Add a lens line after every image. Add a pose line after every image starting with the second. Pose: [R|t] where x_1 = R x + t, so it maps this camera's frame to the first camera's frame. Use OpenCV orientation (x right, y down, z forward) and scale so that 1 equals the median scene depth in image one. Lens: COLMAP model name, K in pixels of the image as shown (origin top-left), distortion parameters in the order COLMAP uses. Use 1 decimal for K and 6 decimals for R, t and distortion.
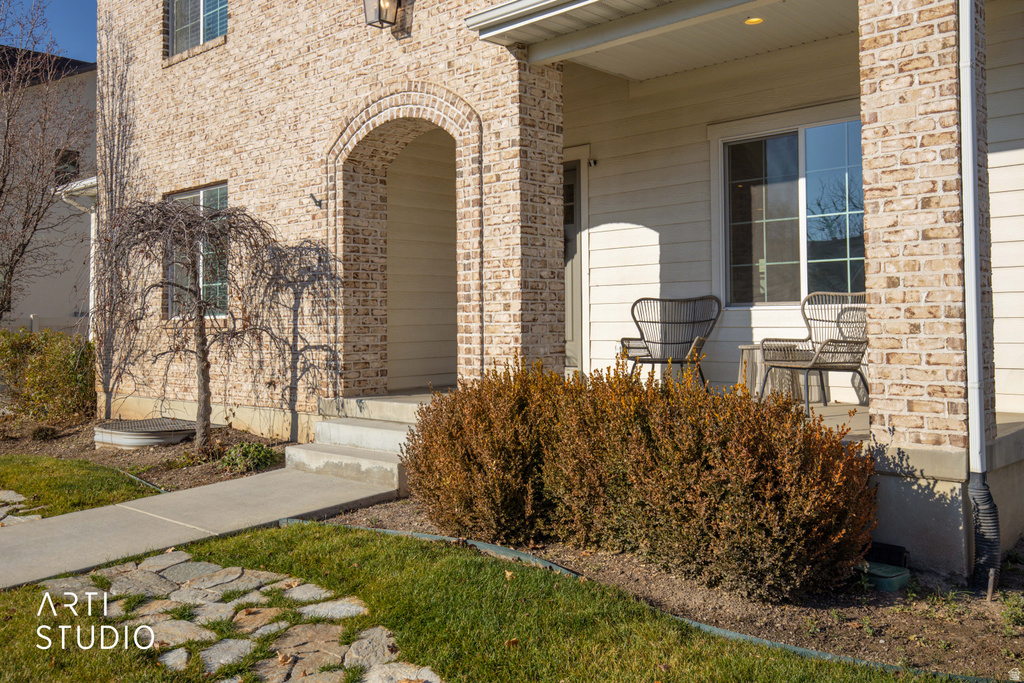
lens RADIAL K [[913.7, 0, 533.8], [0, 913.7, 280.4], [0, 0, 1]] dist [0.018295, 0.004703]
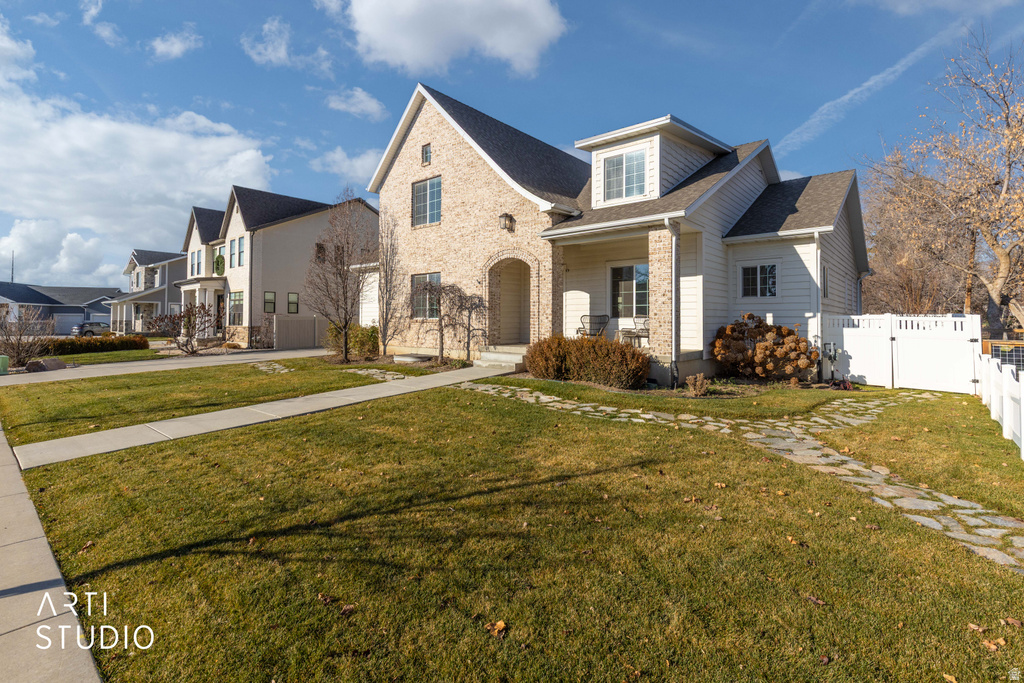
lens RADIAL K [[480.3, 0, 517.8], [0, 480.3, 306.2], [0, 0, 1]] dist [0.003381, 0.000167]
pose [[0.998996, 0.014474, 0.042406, -0.179634], [-0.015243, 0.999724, 0.017865, -0.037060], [-0.042135, -0.018494, 0.998941, -0.643425]]
